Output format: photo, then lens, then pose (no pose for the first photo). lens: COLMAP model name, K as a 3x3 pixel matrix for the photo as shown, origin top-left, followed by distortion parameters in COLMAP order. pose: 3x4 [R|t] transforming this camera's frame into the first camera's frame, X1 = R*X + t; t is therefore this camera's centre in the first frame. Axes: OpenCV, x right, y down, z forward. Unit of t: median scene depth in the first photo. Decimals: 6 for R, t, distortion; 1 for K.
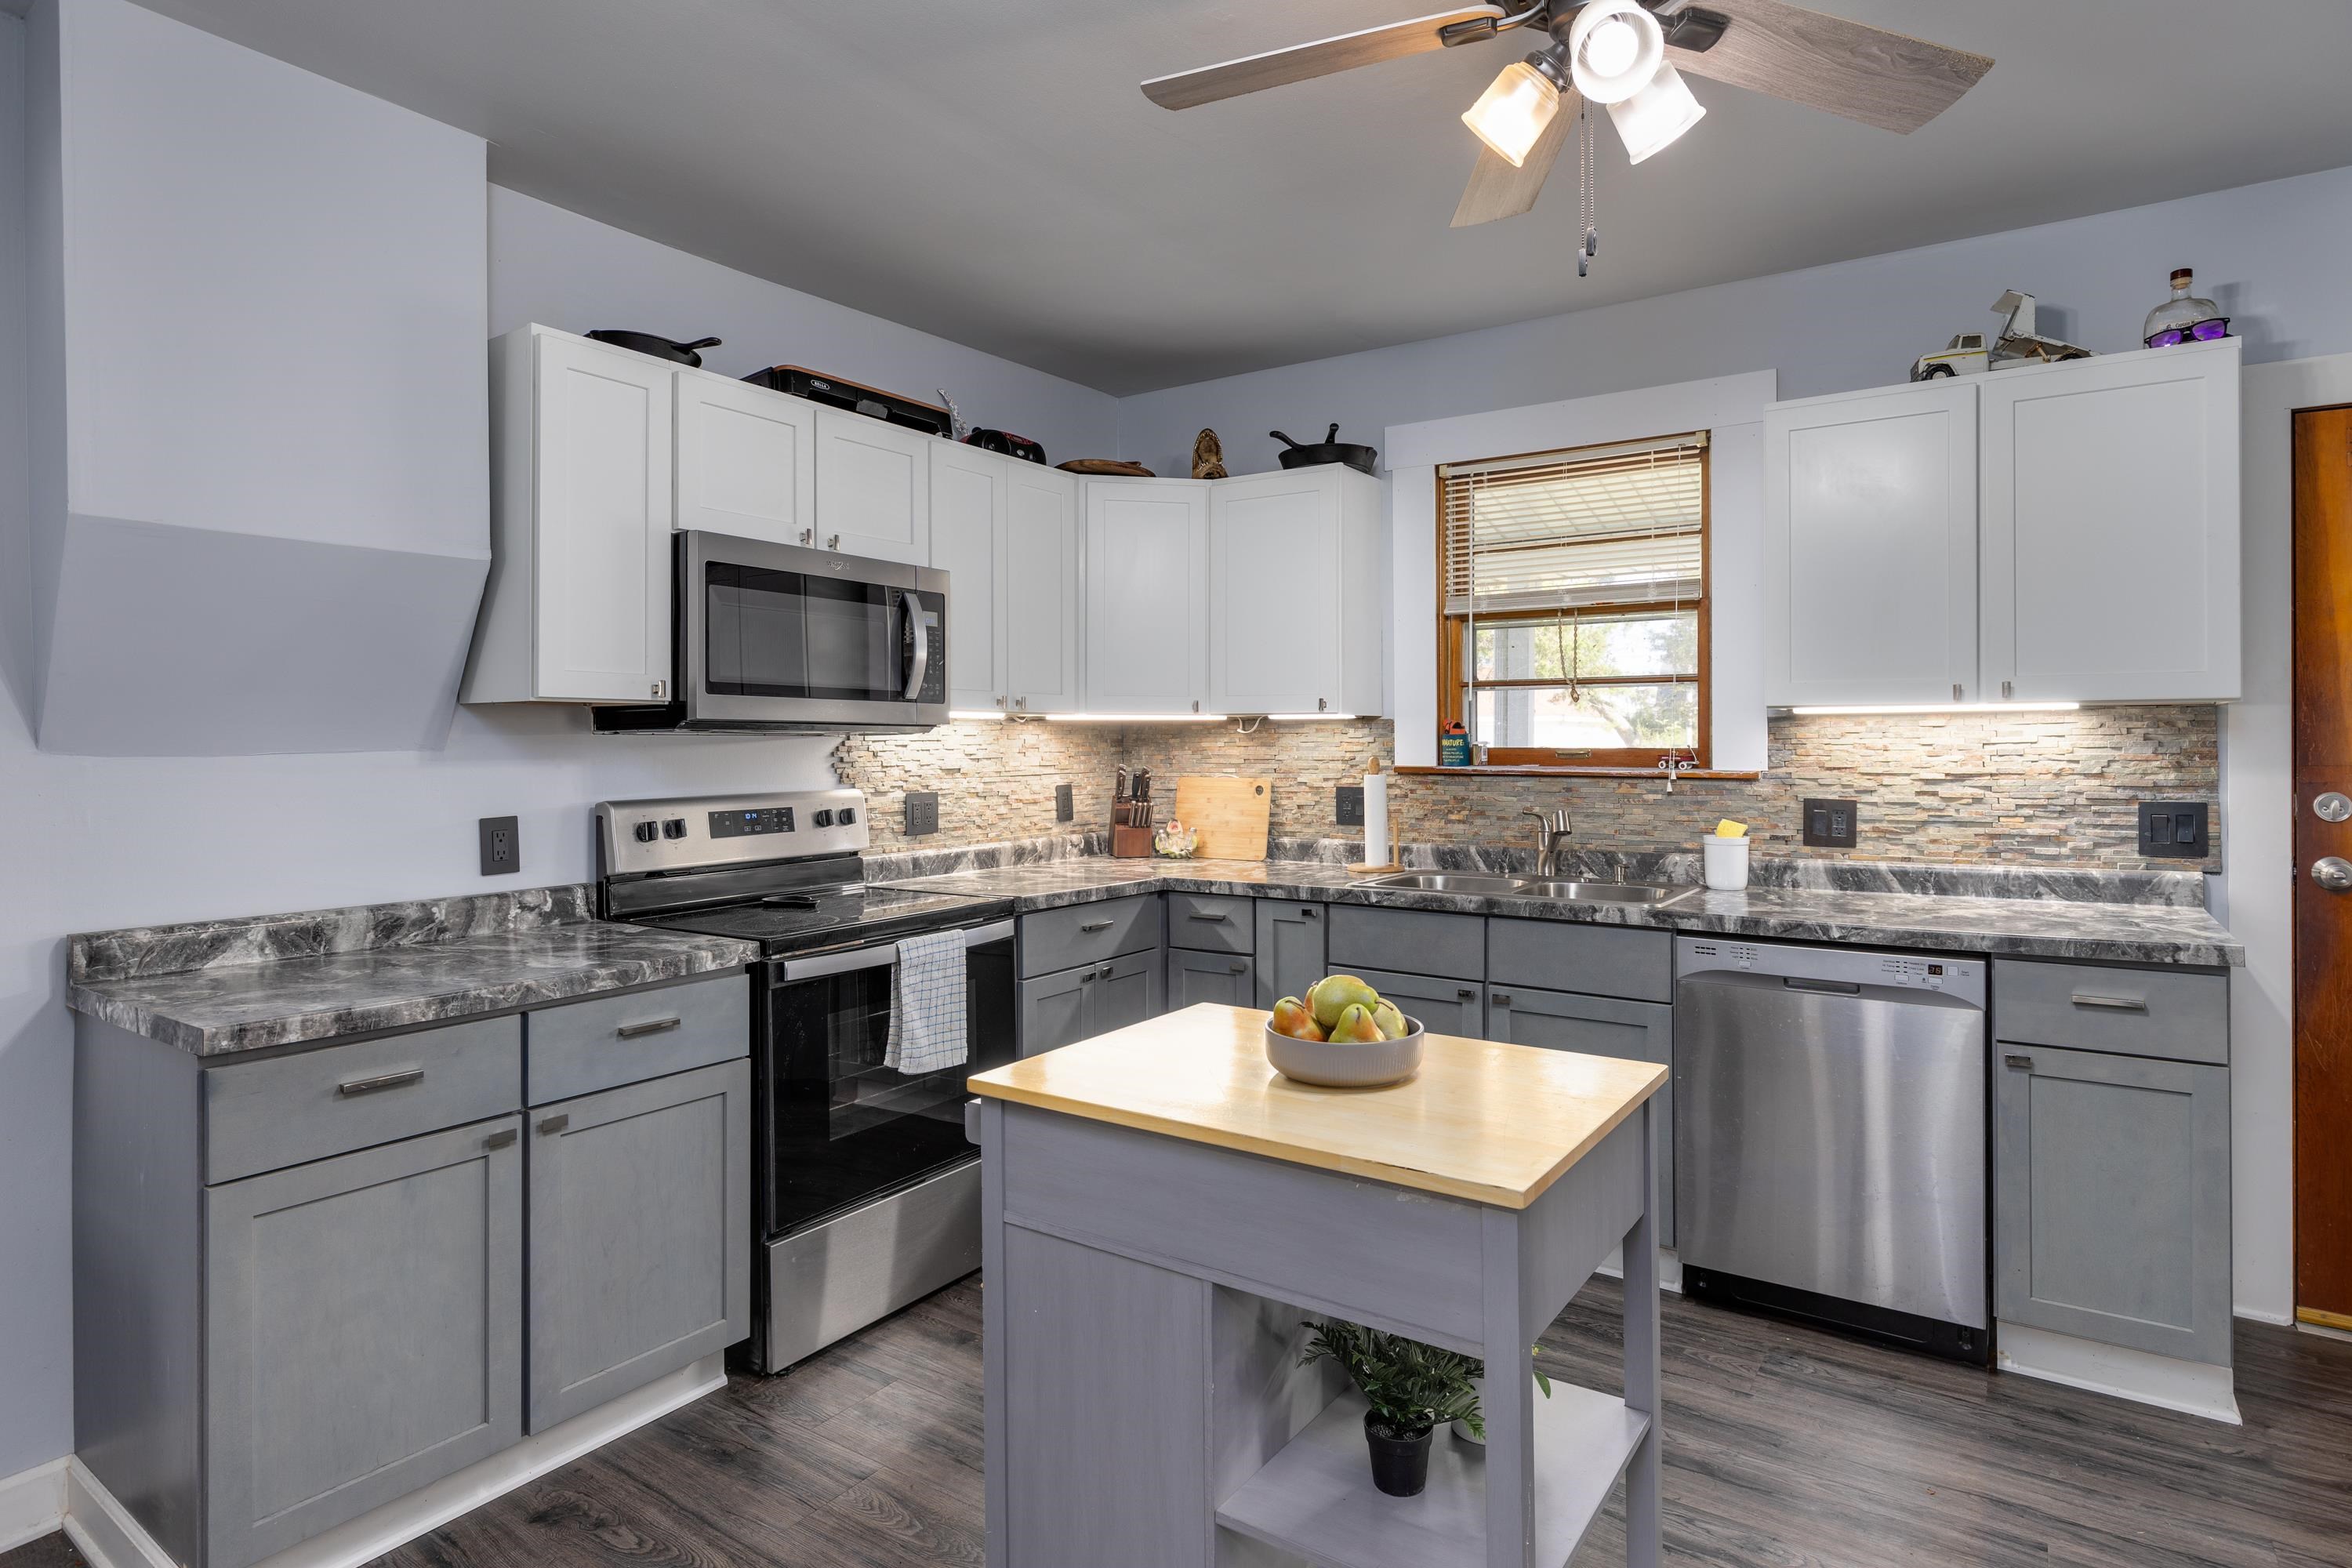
lens RADIAL K [[1257.0, 0, 1177.6], [0, 1257.0, 737.1], [0, 0, 1]] dist [0.000366, -0.000274]
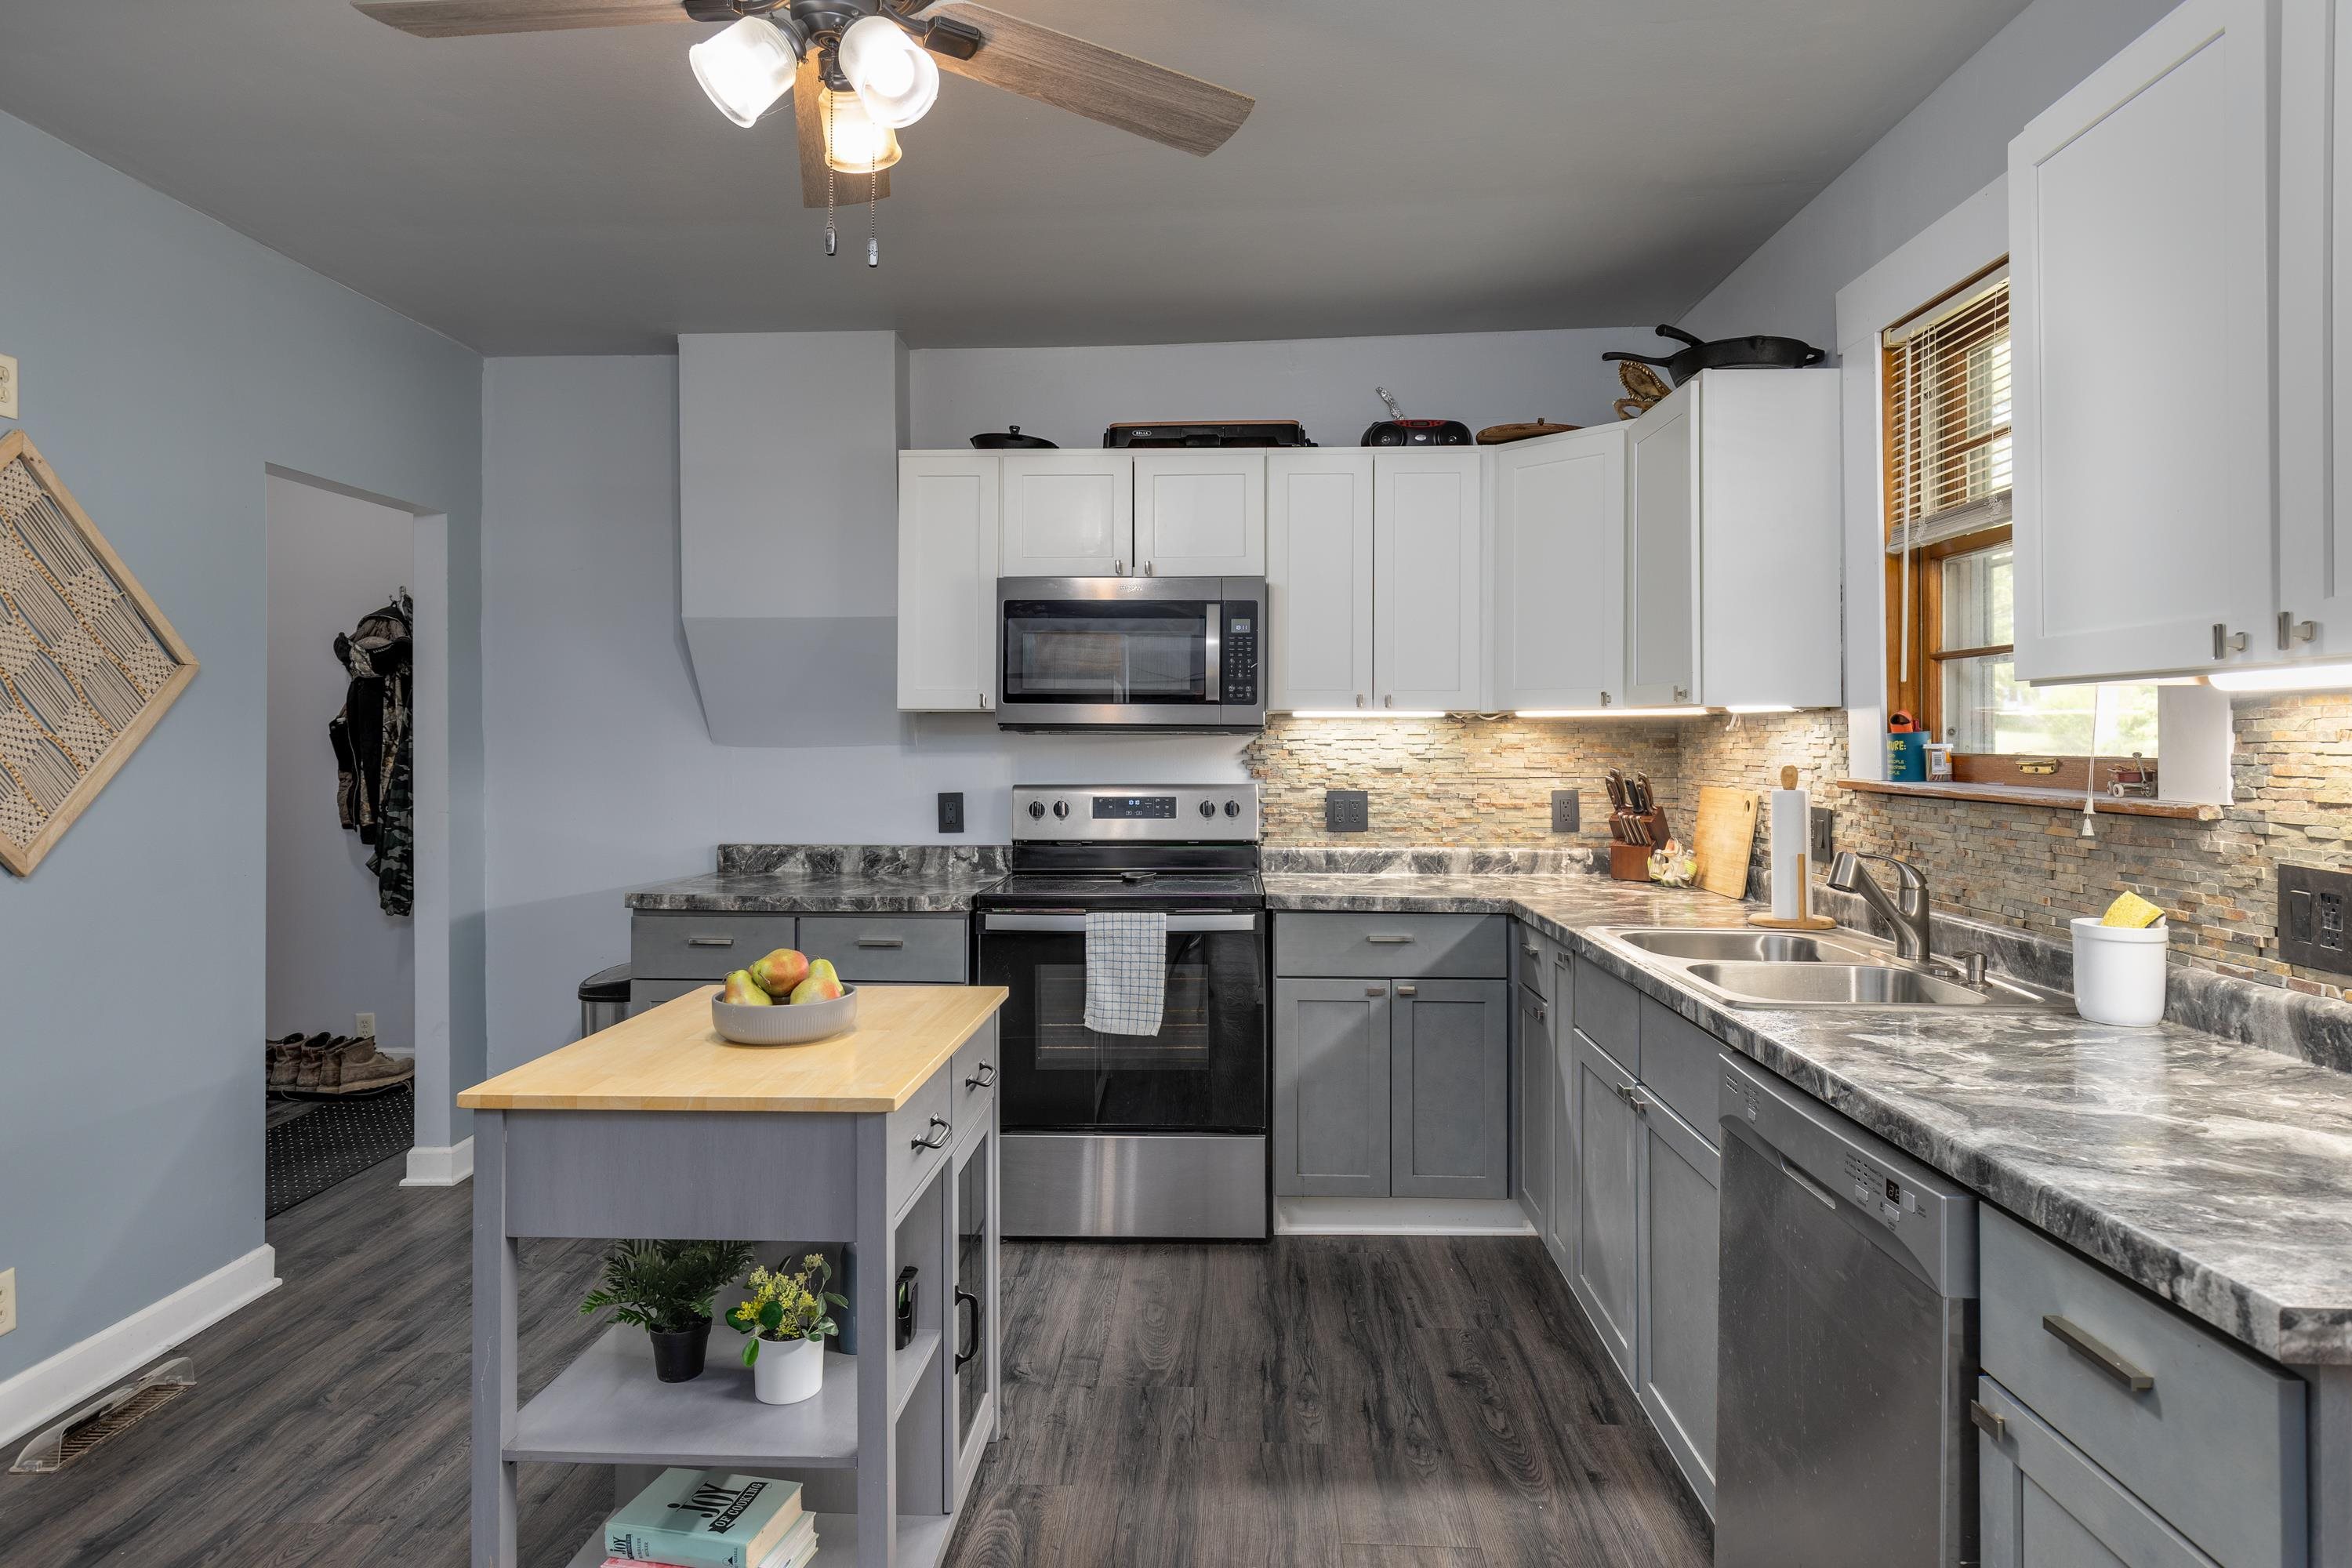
lens RADIAL K [[1319.8, 0, 1176.3], [0, 1319.8, 730.7], [0, 0, 1]] dist [-0.000195, -0.000145]
pose [[0.522771, -0.001786, -0.852471, 0.718778], [-0.000210, 0.999998, -0.002224, -0.002373], [0.852473, 0.001341, 0.522769, 0.365939]]
